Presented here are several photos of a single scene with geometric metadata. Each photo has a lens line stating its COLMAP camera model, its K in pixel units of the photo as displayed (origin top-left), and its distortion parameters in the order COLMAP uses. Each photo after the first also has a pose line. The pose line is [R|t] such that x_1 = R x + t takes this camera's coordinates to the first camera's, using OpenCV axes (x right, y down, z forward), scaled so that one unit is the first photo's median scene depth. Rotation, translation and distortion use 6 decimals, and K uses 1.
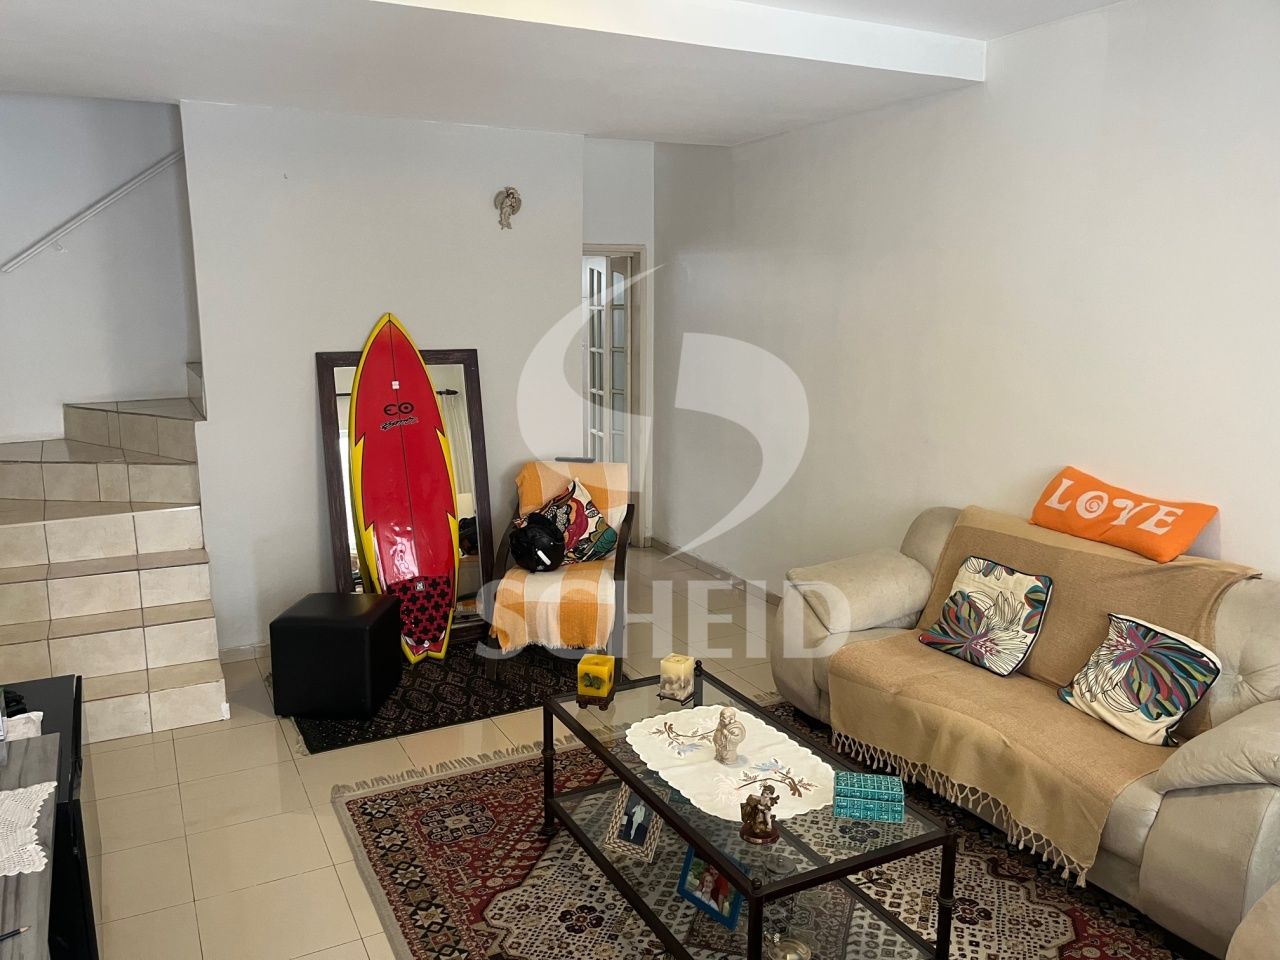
lens RADIAL K [[964.7, 0, 640.0], [0, 964.7, 480.0], [0, 0, 1]] dist [0.064542, -0.092530]
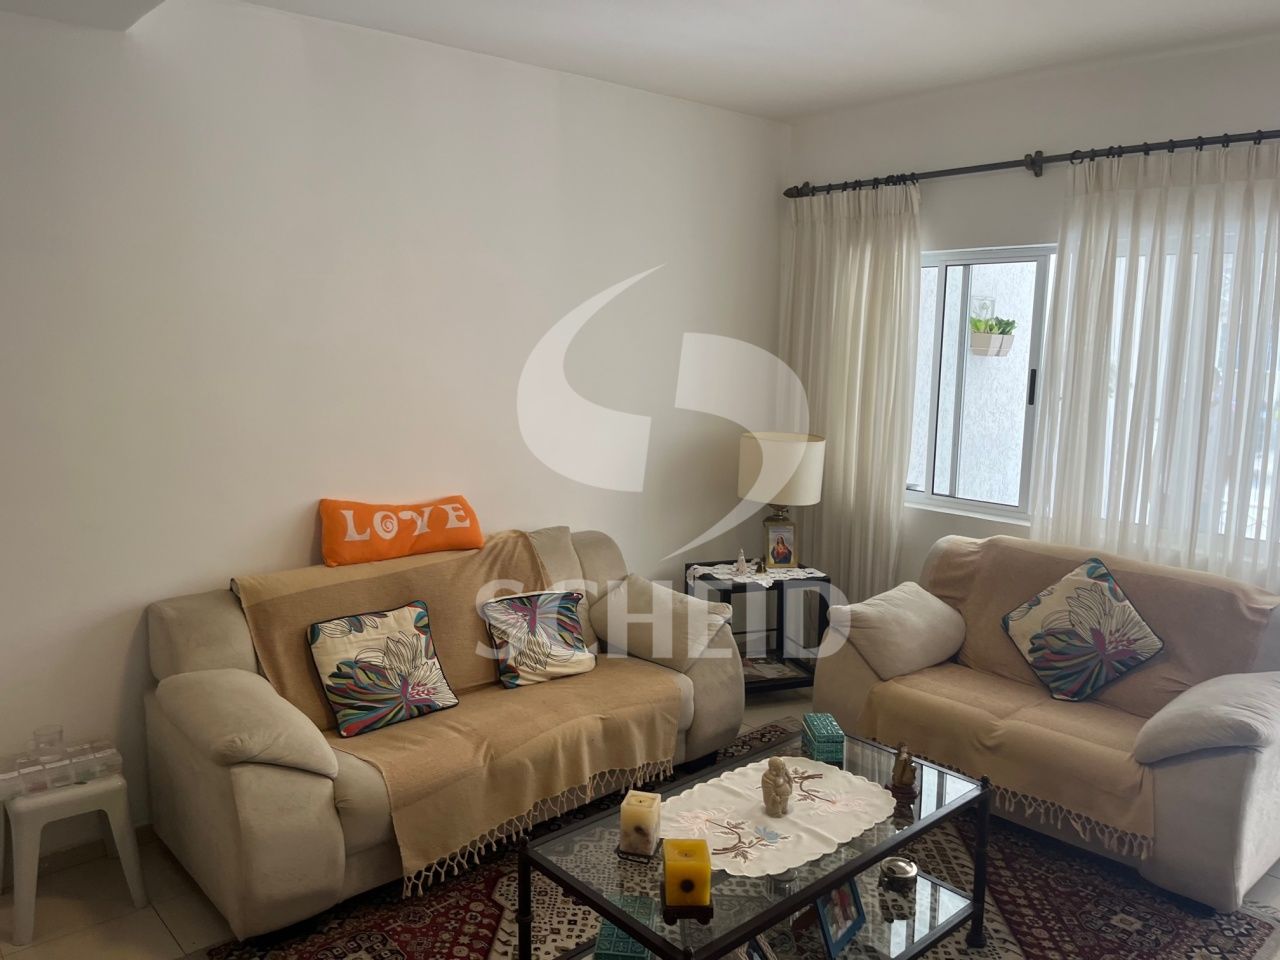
lens RADIAL K [[965.2, 0, 622.2], [0, 965.2, 460.9], [0, 0, 1]] dist [0.068522, -0.096875]
pose [[-0.227715, -0.135348, 0.964275, -0.561745], [0.171730, 0.969187, 0.176592, -0.176751], [-0.958465, 0.205808, -0.197455, 0.954874]]
